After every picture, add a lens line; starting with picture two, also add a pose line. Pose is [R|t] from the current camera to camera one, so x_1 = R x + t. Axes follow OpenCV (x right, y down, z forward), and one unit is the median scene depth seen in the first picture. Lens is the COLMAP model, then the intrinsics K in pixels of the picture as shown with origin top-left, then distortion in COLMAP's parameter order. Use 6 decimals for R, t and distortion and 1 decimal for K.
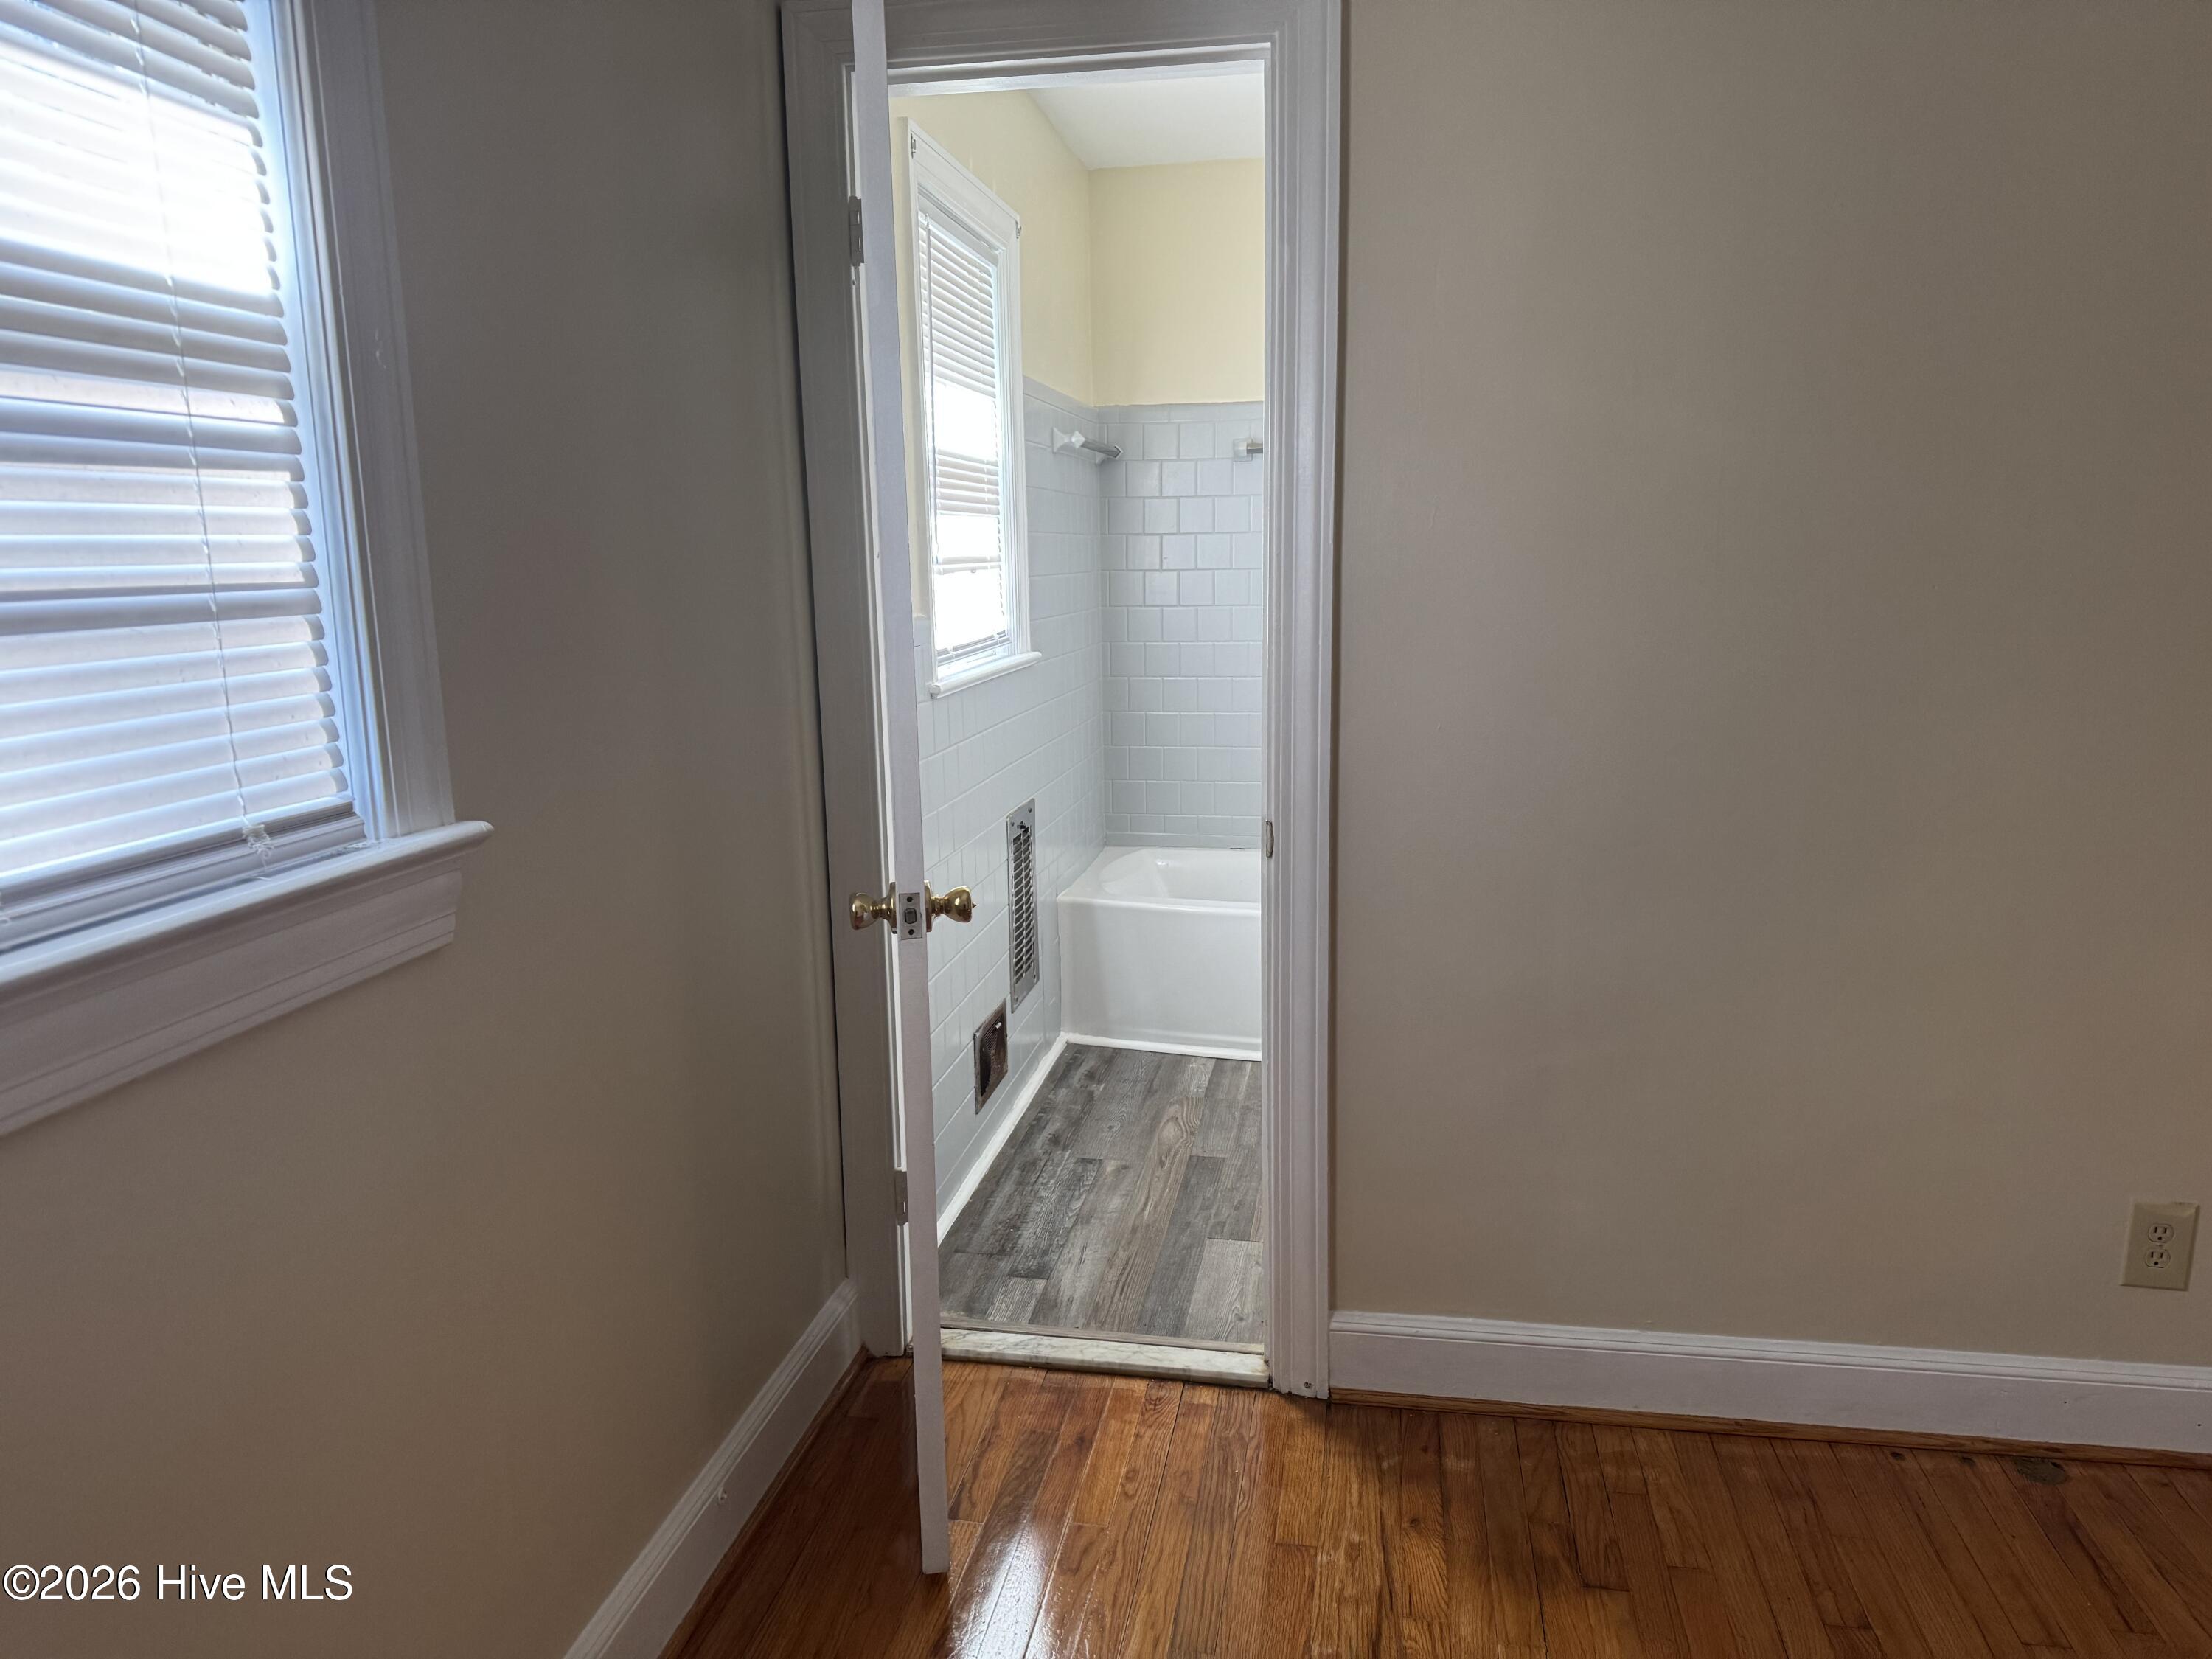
lens RADIAL K [[1558.8, 0, 1101.8], [0, 1558.8, 811.0], [0, 0, 1]] dist [0.046571, -0.059943]
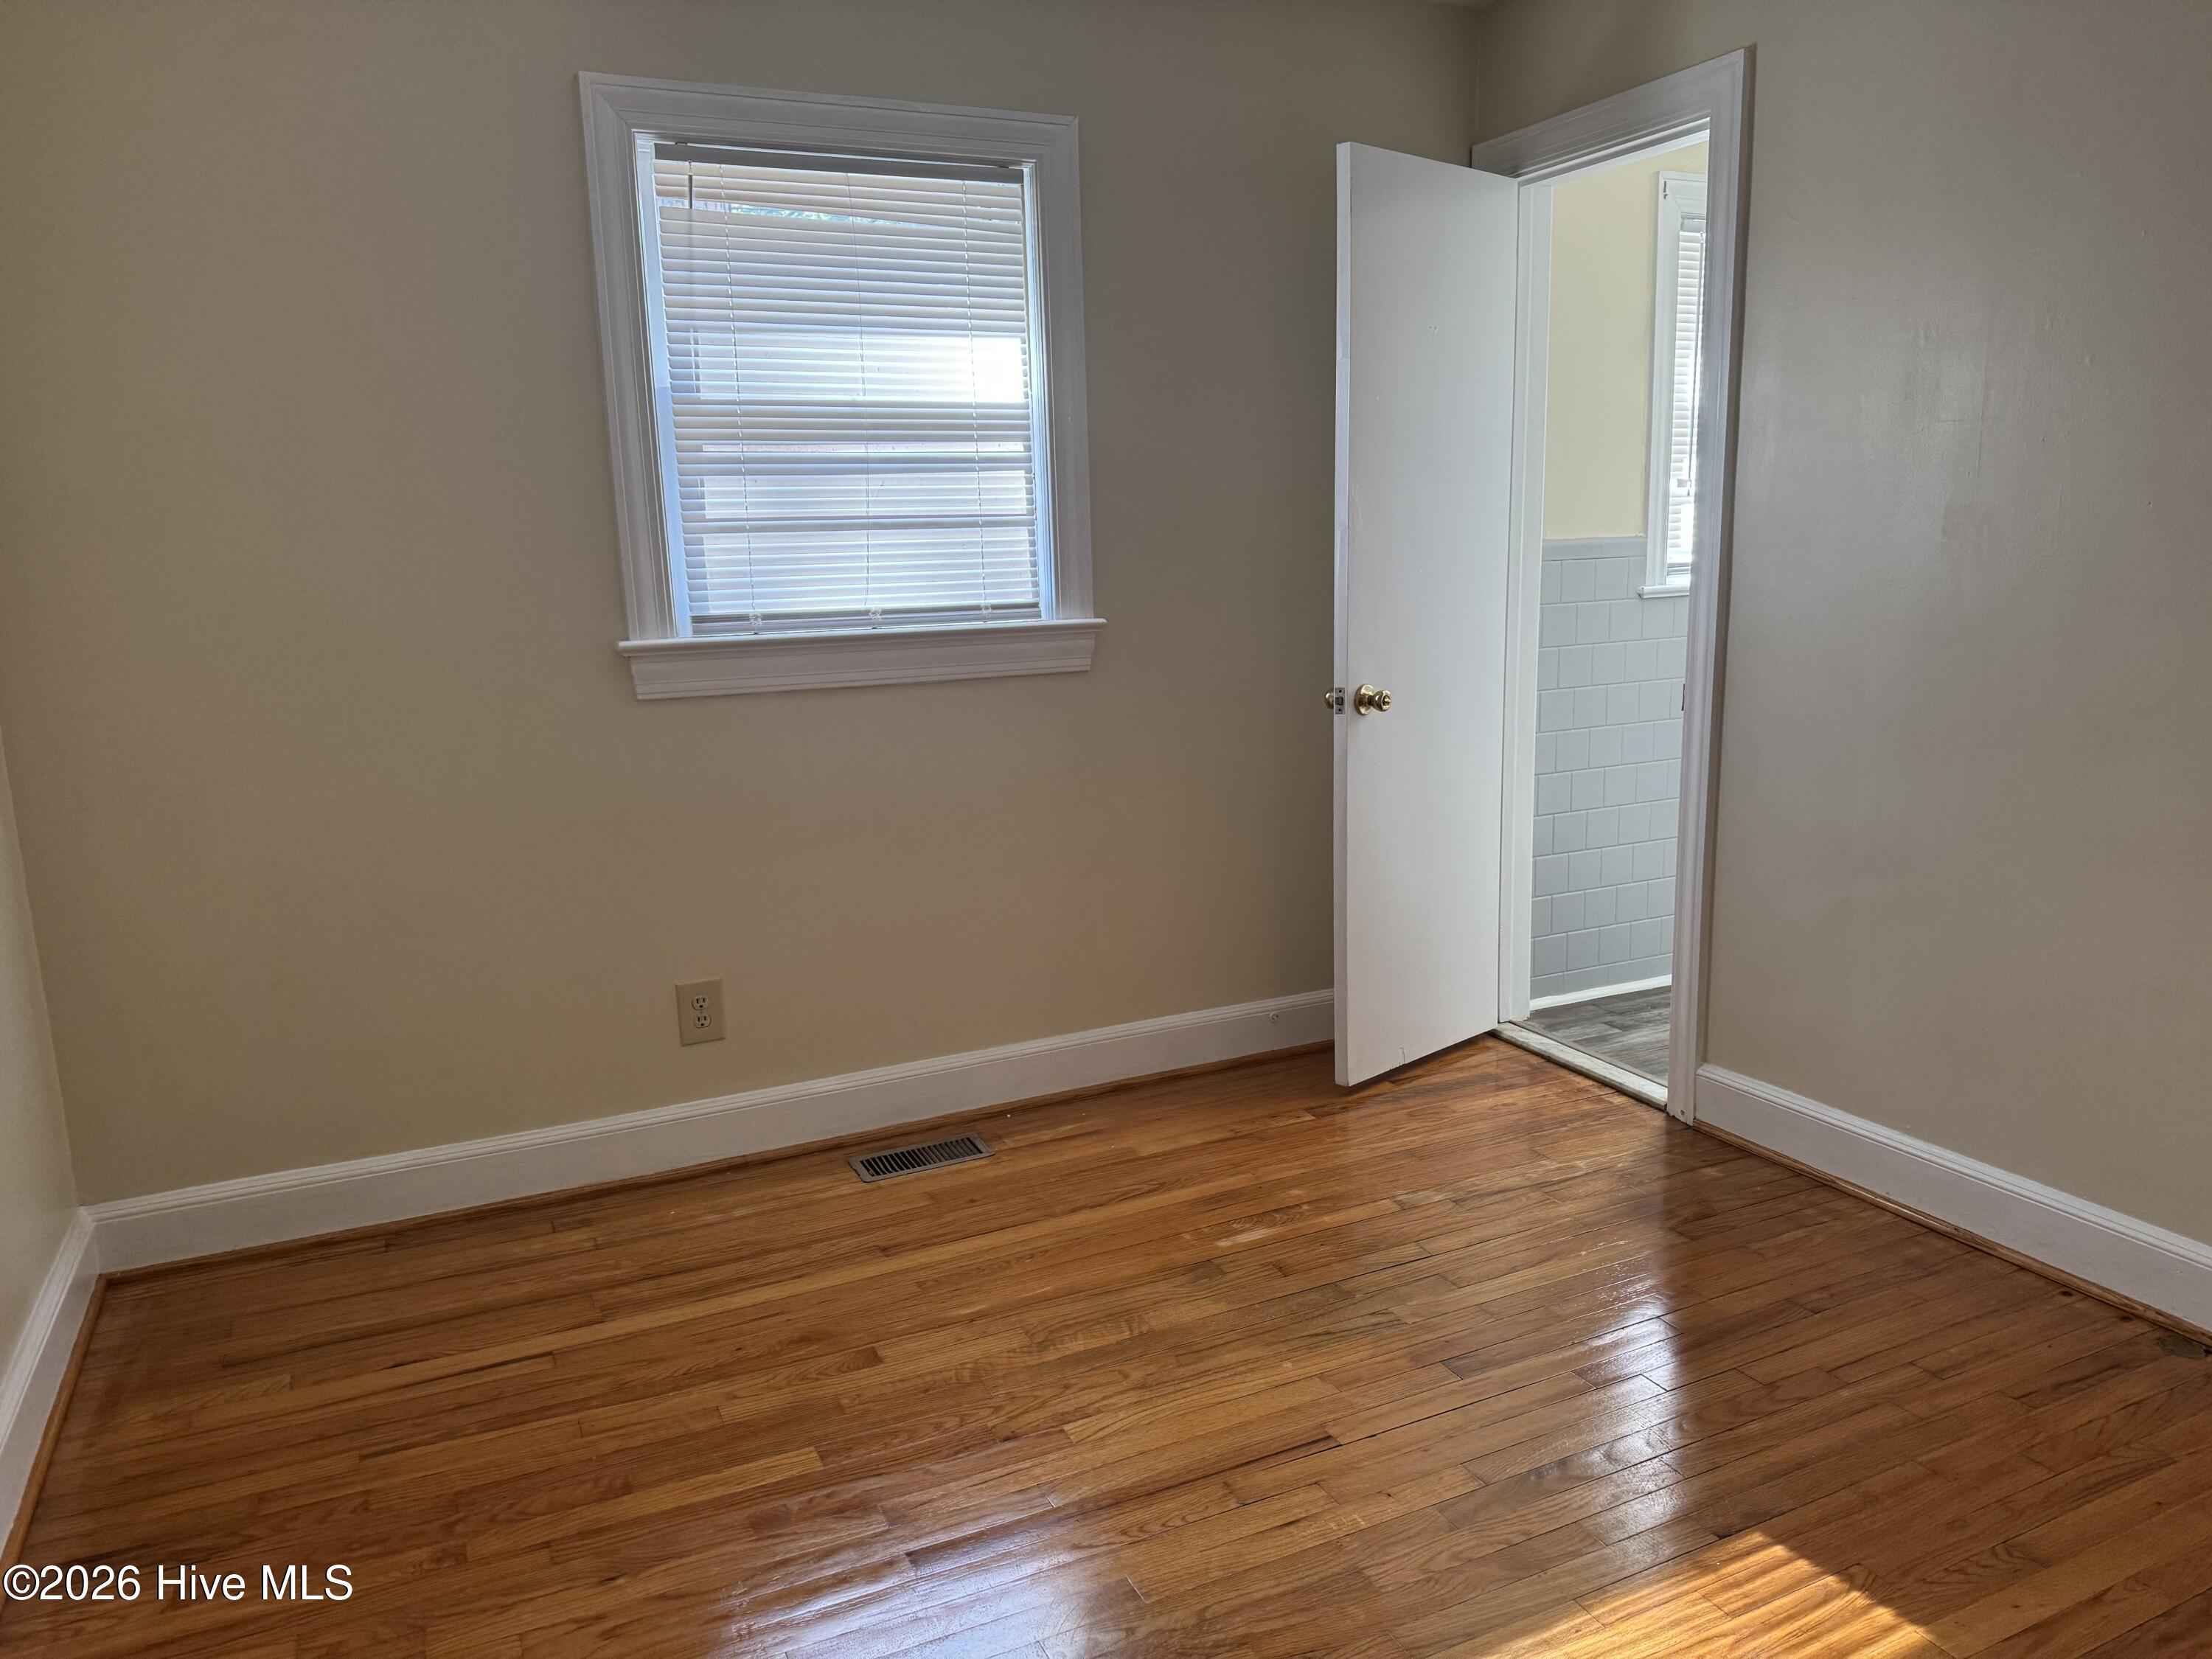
lens RADIAL K [[1558.8, 0, 1118.9], [0, 1558.8, 847.4], [0, 0, 1]] dist [0.046571, -0.059943]
pose [[0.581390, 0.154716, -0.798779, 1.523032], [-0.117253, 0.987438, 0.105915, 0.093927], [0.805132, 0.032081, 0.592228, -0.334538]]
